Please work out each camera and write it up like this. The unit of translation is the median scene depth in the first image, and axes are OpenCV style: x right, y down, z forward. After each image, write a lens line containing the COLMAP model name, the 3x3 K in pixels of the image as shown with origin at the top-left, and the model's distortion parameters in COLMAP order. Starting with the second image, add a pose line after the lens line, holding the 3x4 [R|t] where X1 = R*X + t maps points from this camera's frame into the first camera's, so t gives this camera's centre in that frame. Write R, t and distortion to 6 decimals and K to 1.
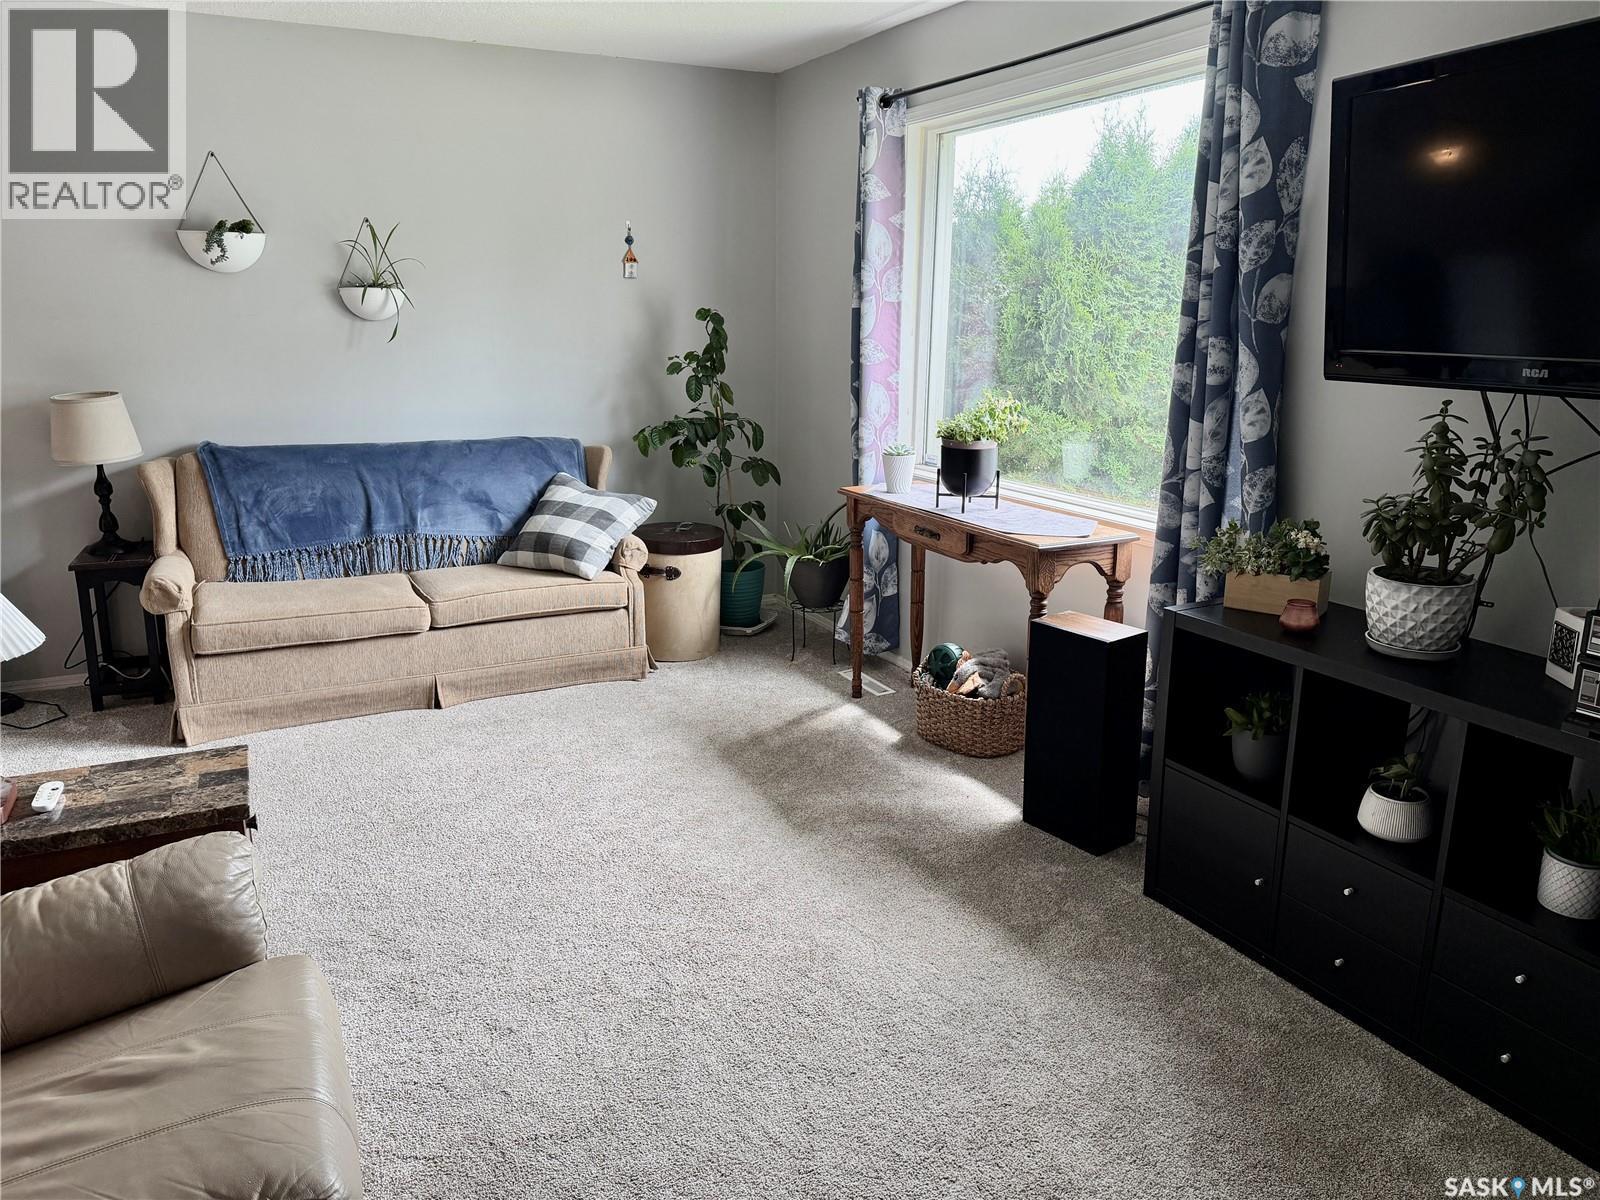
lens RADIAL K [[1107.3, 0, 807.4], [0, 1107.3, 606.8], [0, 0, 1]] dist [0.063466, -0.089649]
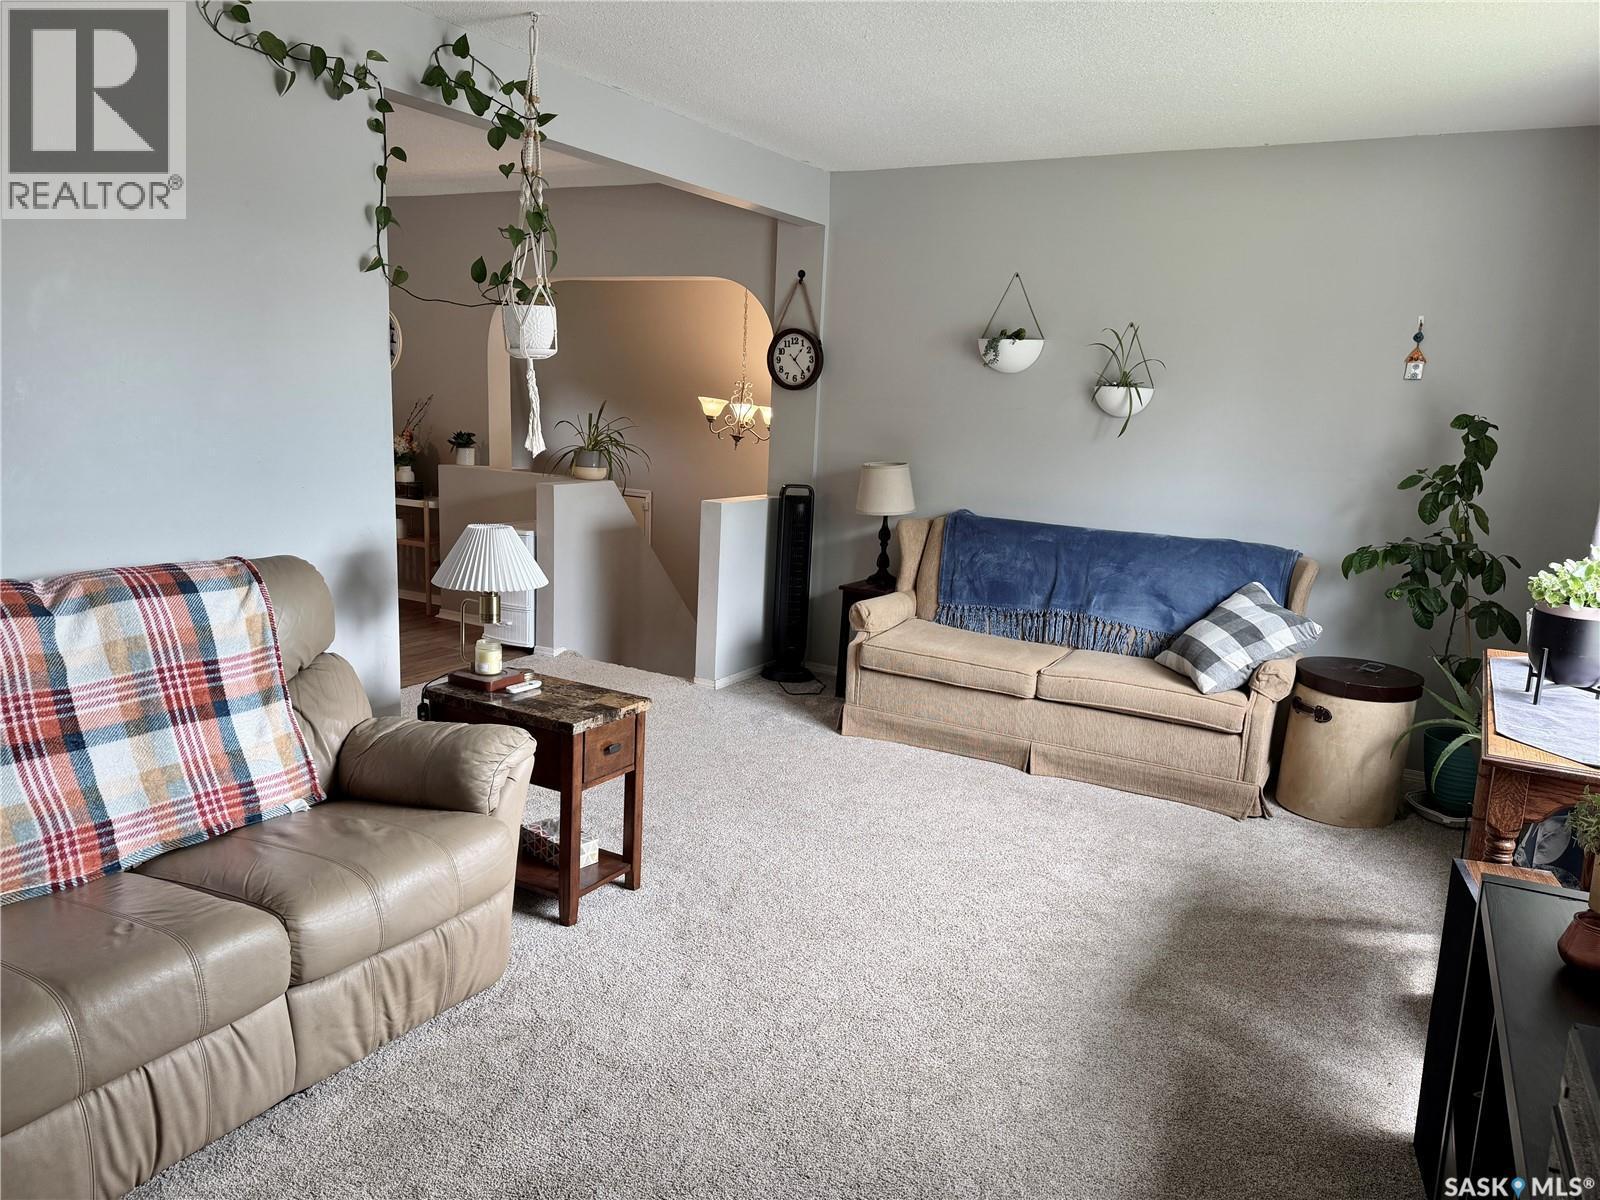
lens RADIAL K [[1107.3, 0, 798.4], [0, 1107.3, 601.2], [0, 0, 1]] dist [0.063466, -0.089649]
pose [[0.552687, 0.168563, -0.816164, 0.357868], [-0.252099, 0.967265, 0.029055, -0.040019], [0.794345, 0.189695, 0.577090, 0.178363]]
